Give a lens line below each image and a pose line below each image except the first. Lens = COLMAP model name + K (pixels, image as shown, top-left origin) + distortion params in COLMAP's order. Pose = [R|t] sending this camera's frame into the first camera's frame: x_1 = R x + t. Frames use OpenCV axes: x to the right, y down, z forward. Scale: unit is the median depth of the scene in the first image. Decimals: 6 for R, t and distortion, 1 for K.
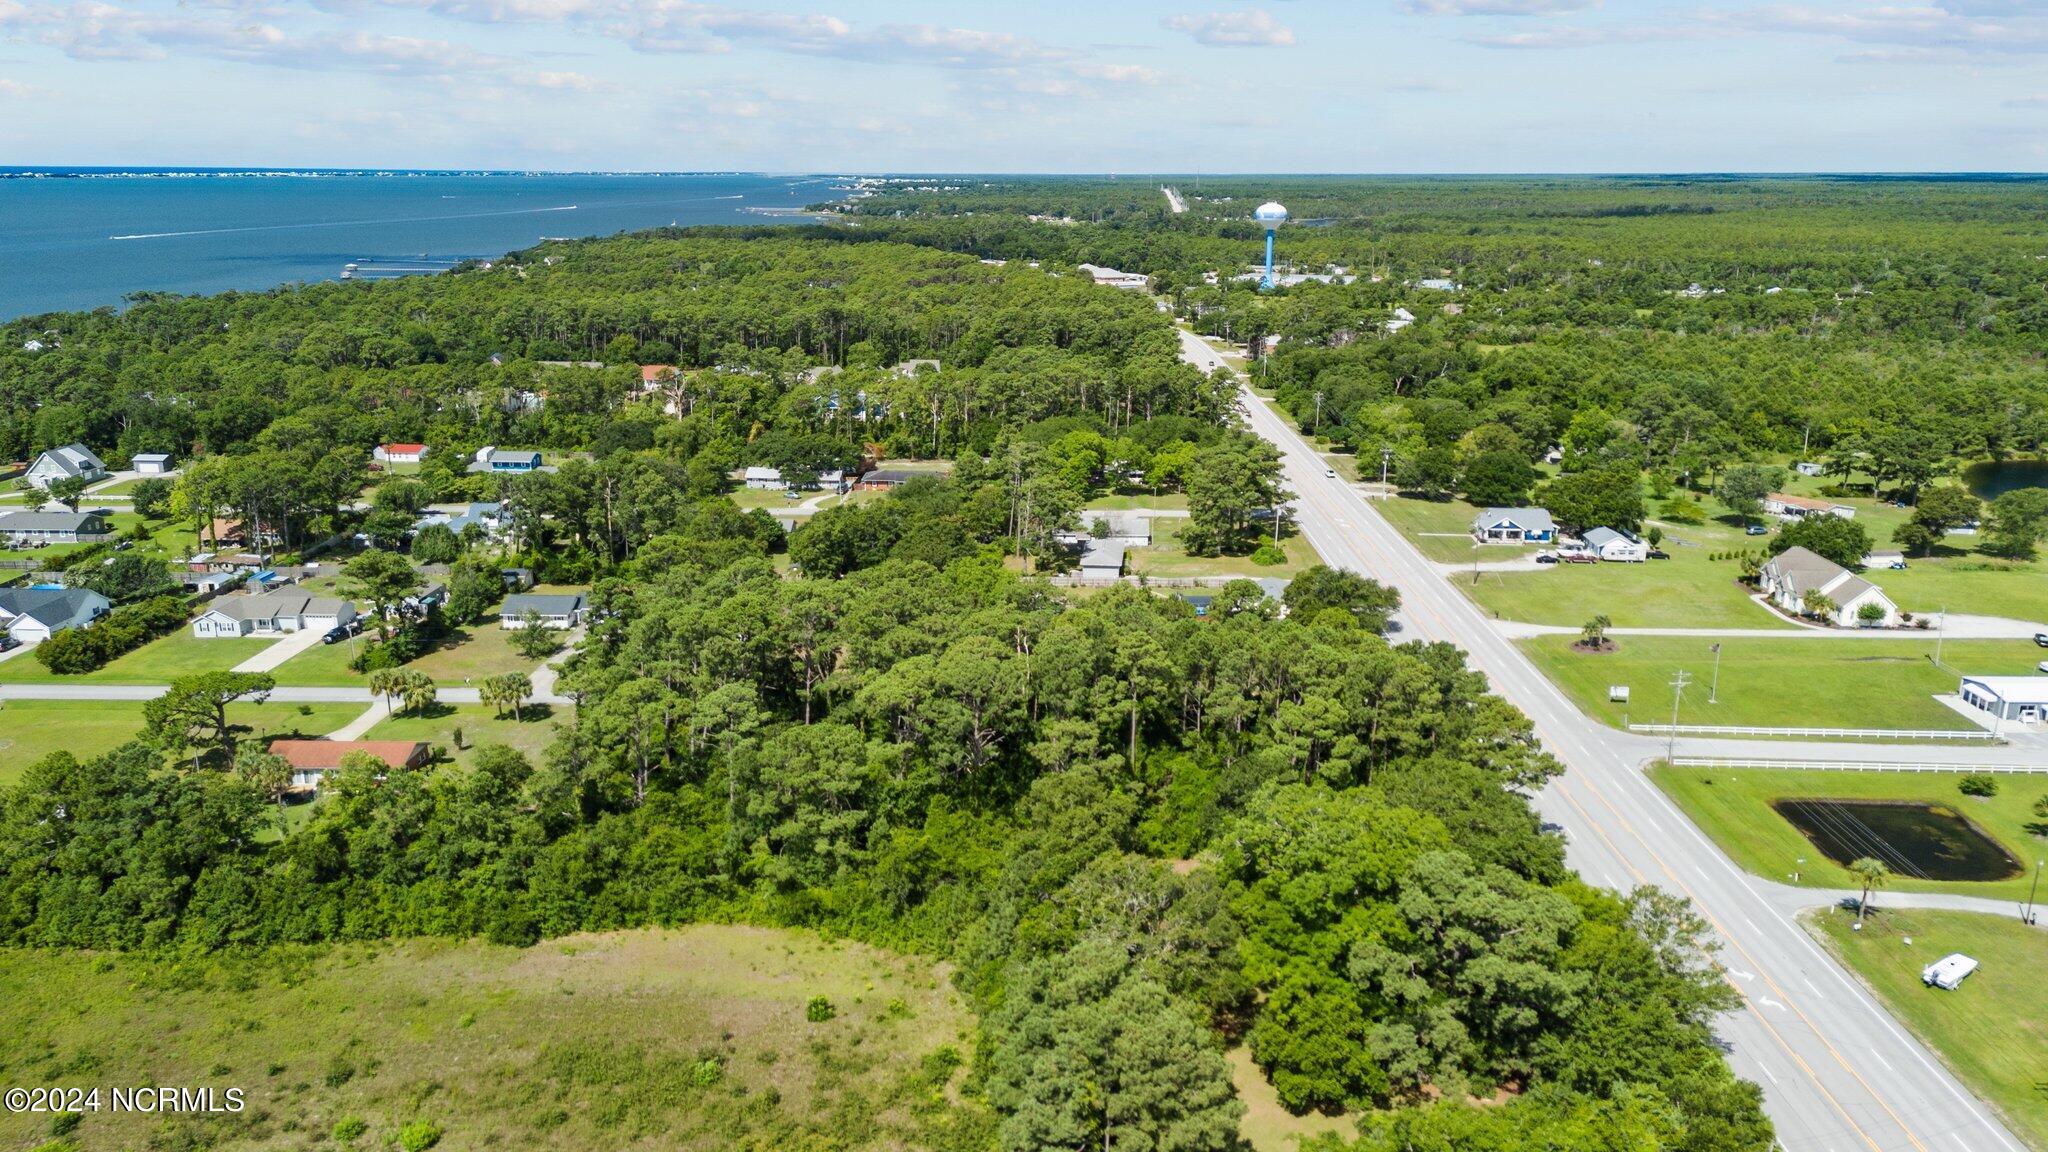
lens RADIAL K [[1484.0, 0, 1034.9], [0, 1484.0, 581.2], [0, 0, 1]] dist [0.091382, -0.101624]
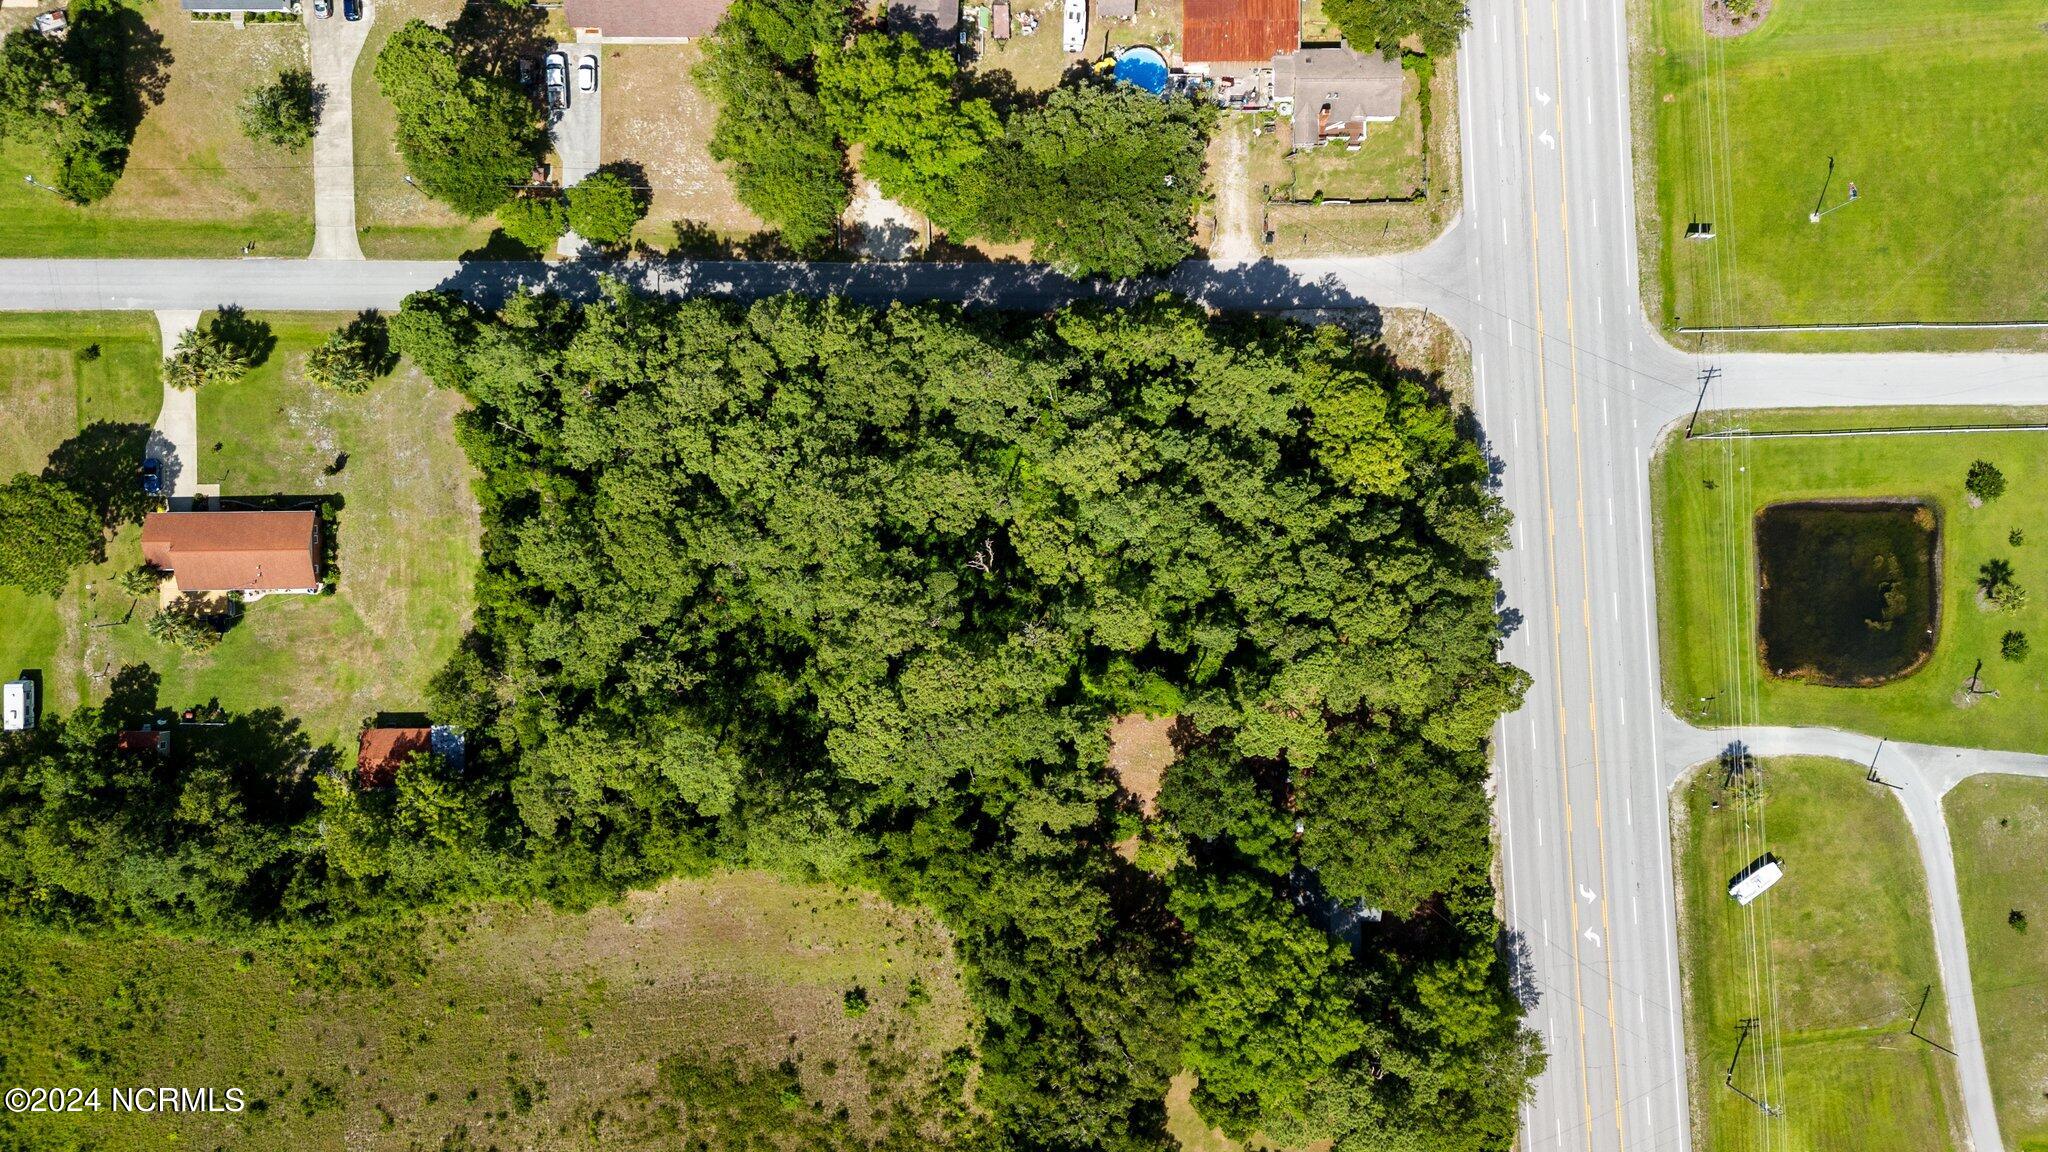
lens RADIAL K [[1484.0, 0, 1034.9], [0, 1484.0, 581.2], [0, 0, 1]] dist [0.091382, -0.101624]
pose [[0.998323, -0.054877, 0.018425, 0.004068], [-0.003226, 0.265049, 0.964229, -0.610509], [-0.057798, -0.962672, 0.264428, 0.577979]]
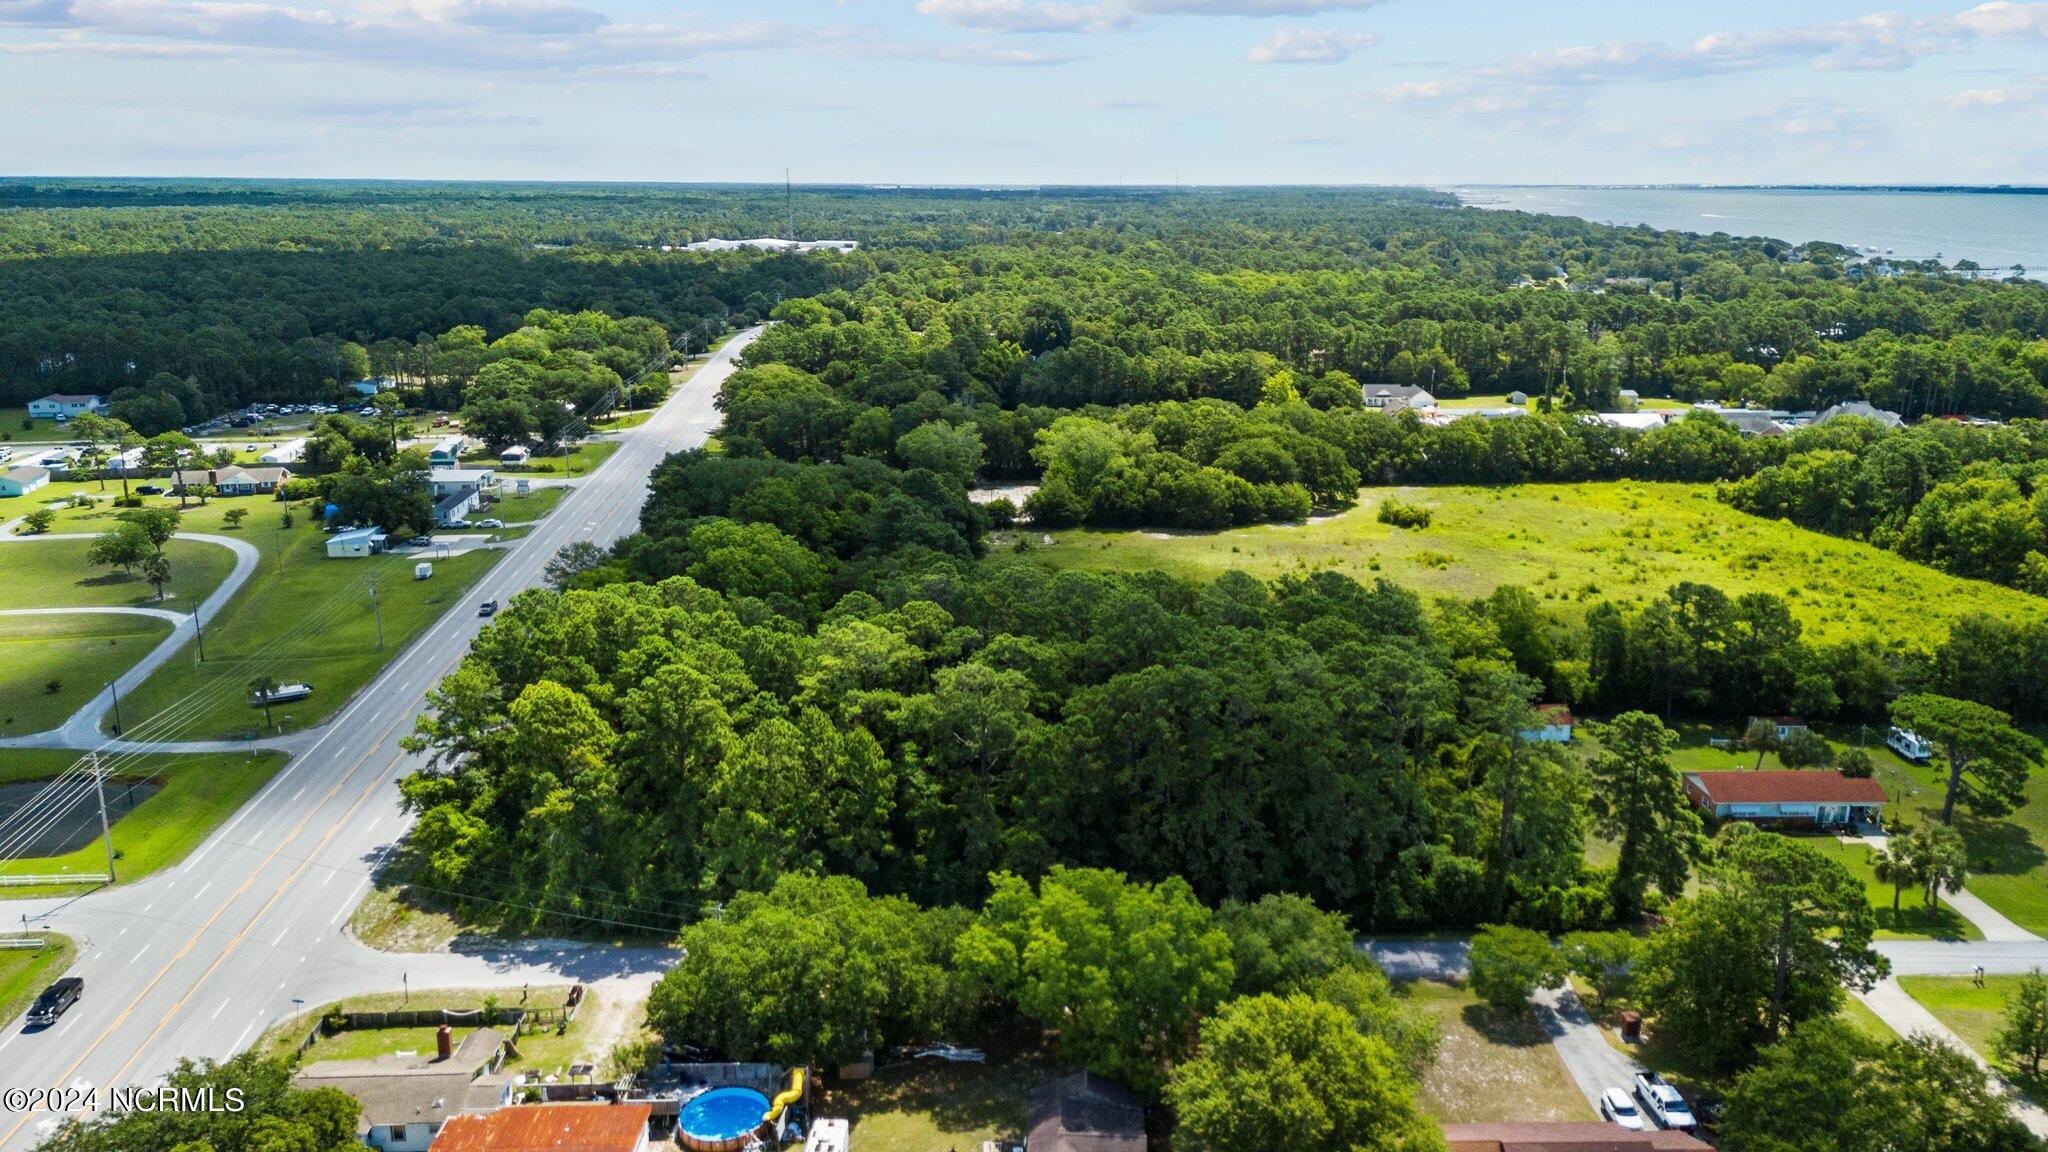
lens RADIAL K [[1484.0, 0, 1034.9], [0, 1484.0, 581.2], [0, 0, 1]] dist [0.091382, -0.101624]
pose [[-0.996096, 0.017270, -0.086569, 0.027396], [-0.028832, 0.863243, 0.503965, -0.327455], [0.083434, 0.504493, -0.859375, 1.330511]]
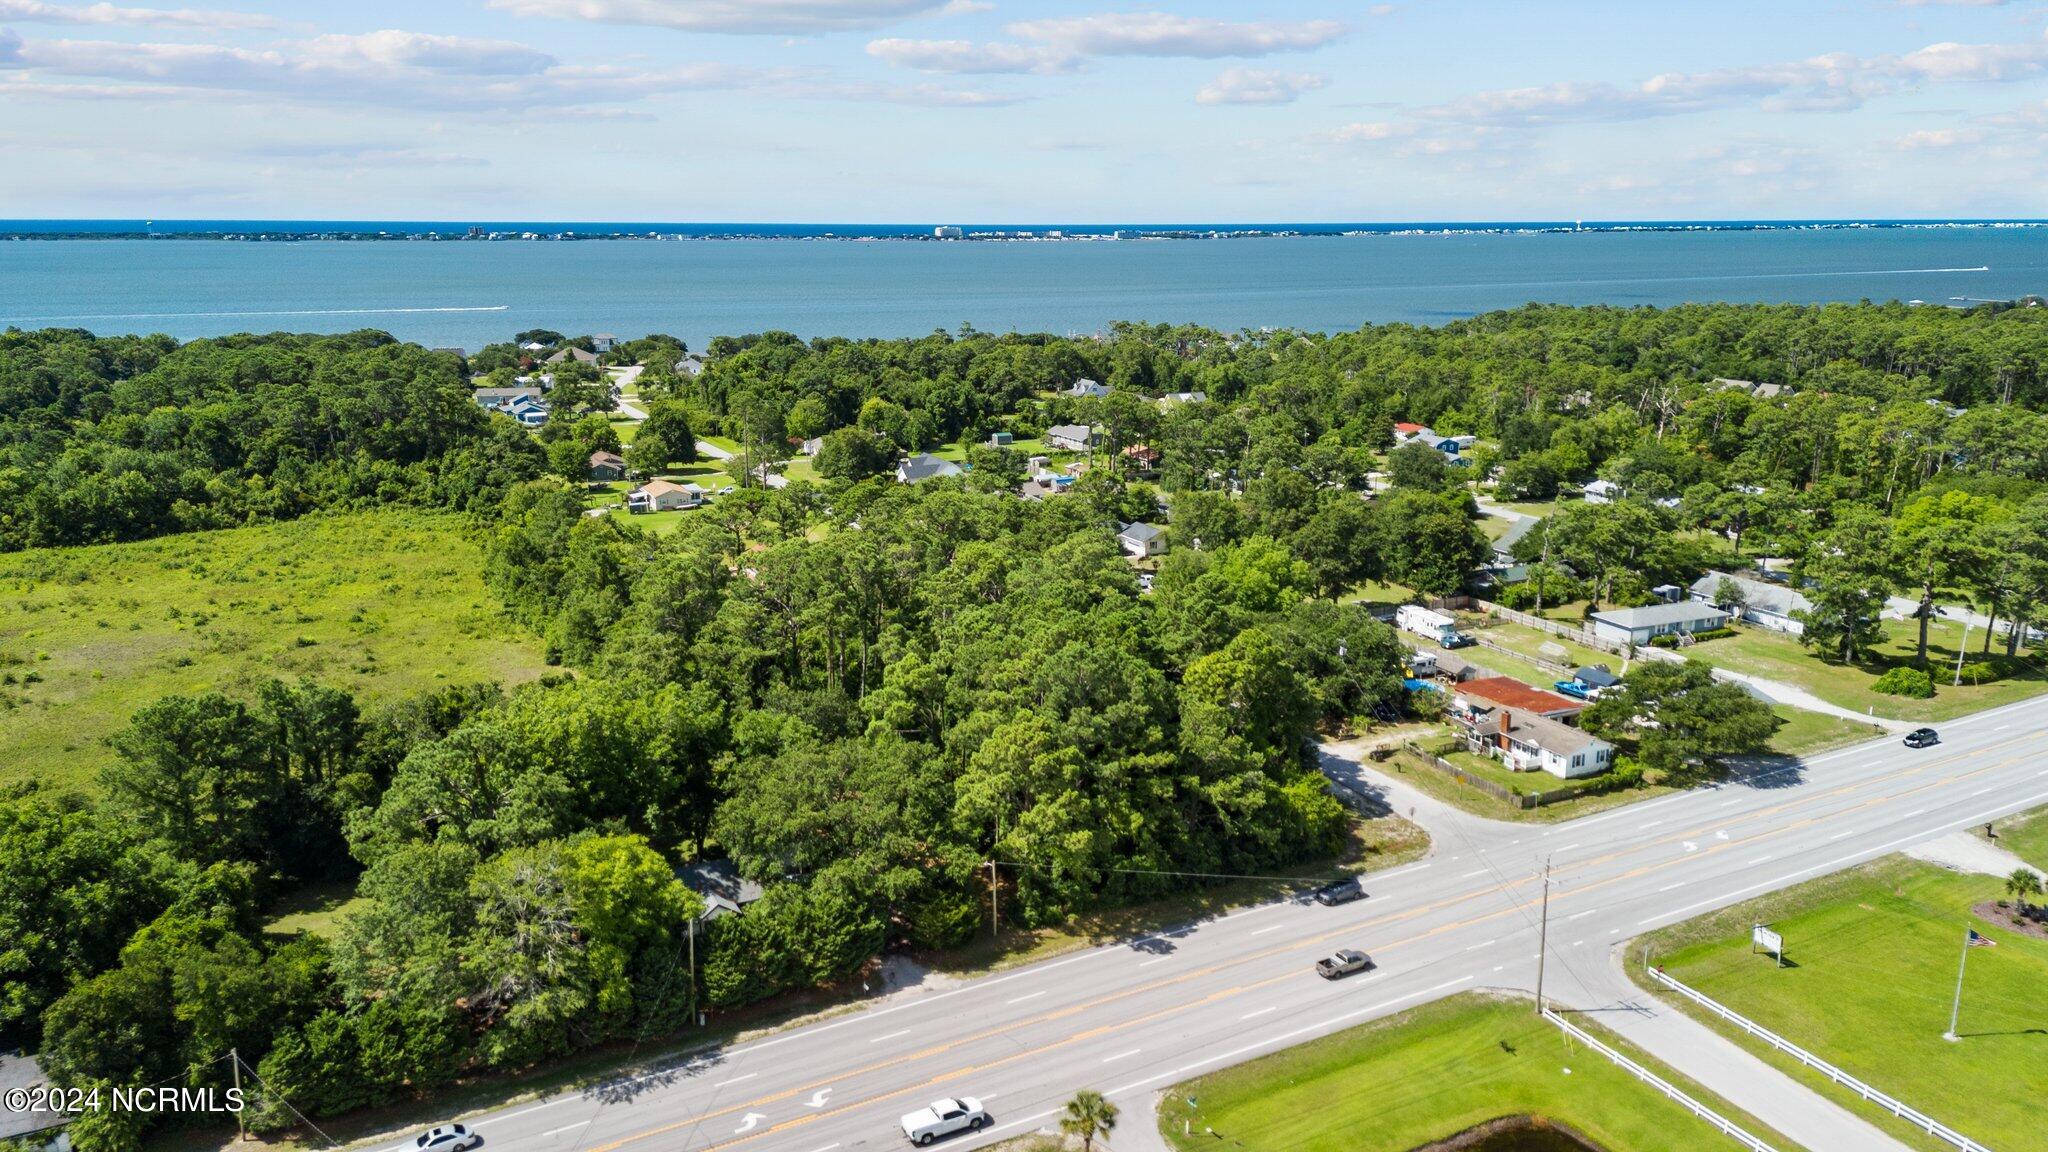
lens RADIAL K [[1484.0, 0, 1034.9], [0, 1484.0, 581.2], [0, 0, 1]] dist [0.091382, -0.101624]
pose [[0.480934, 0.202953, -0.852944, 0.662897], [-0.231146, 0.967772, 0.099943, -0.047077], [0.845739, 0.149089, 0.512346, 0.415547]]
